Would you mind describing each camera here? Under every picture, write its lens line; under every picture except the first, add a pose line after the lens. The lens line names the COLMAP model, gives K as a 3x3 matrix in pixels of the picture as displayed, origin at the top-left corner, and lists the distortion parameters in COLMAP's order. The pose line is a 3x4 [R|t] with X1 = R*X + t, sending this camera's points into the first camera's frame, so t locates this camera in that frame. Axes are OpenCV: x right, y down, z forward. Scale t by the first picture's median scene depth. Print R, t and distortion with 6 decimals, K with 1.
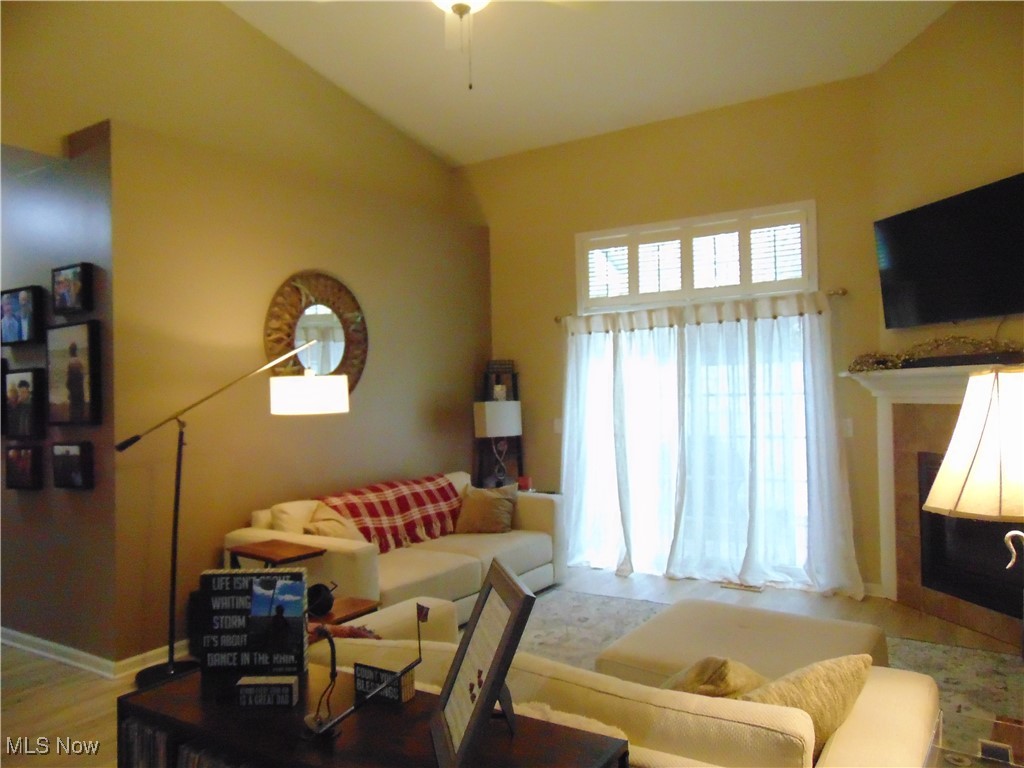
lens RADIAL K [[762.1, 0, 511.3], [0, 762.1, 380.5], [0, 0, 1]] dist [-0.019005, 0.033451]
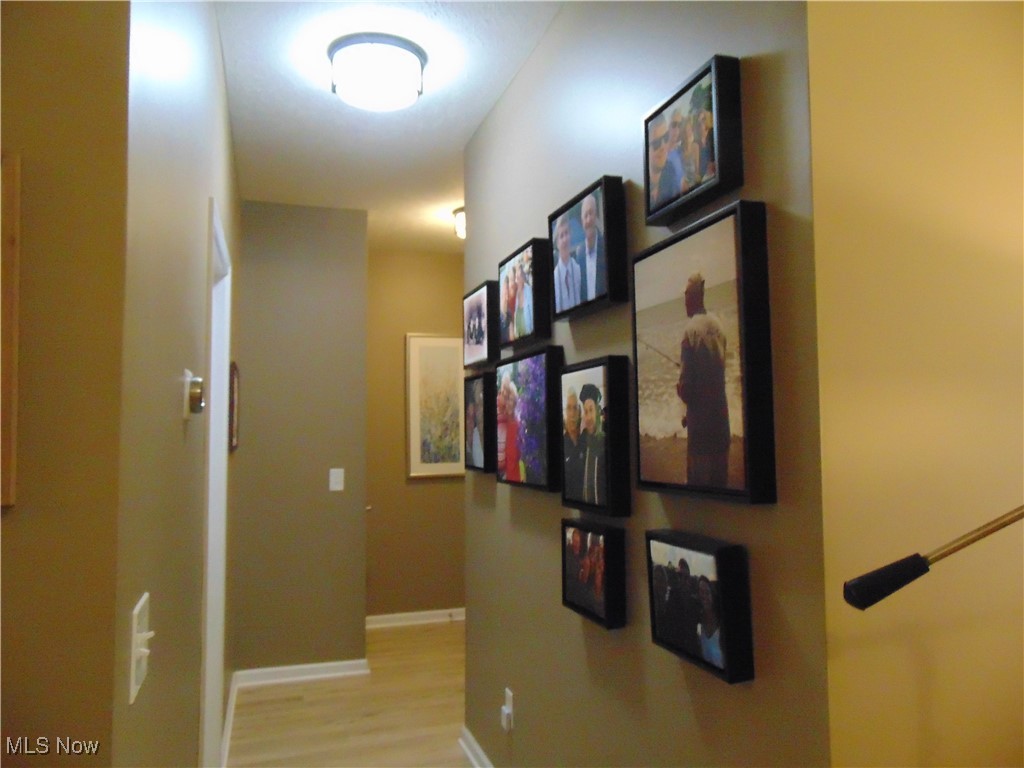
lens RADIAL K [[762.1, 0, 511.9], [0, 762.1, 383.4], [0, 0, 1]] dist [-0.019005, 0.033451]
pose [[0.771686, -0.023676, -0.635563, -0.524589], [0.001301, 0.999364, -0.035649, 0.021159], [0.636002, 0.026683, 0.771226, 0.838525]]
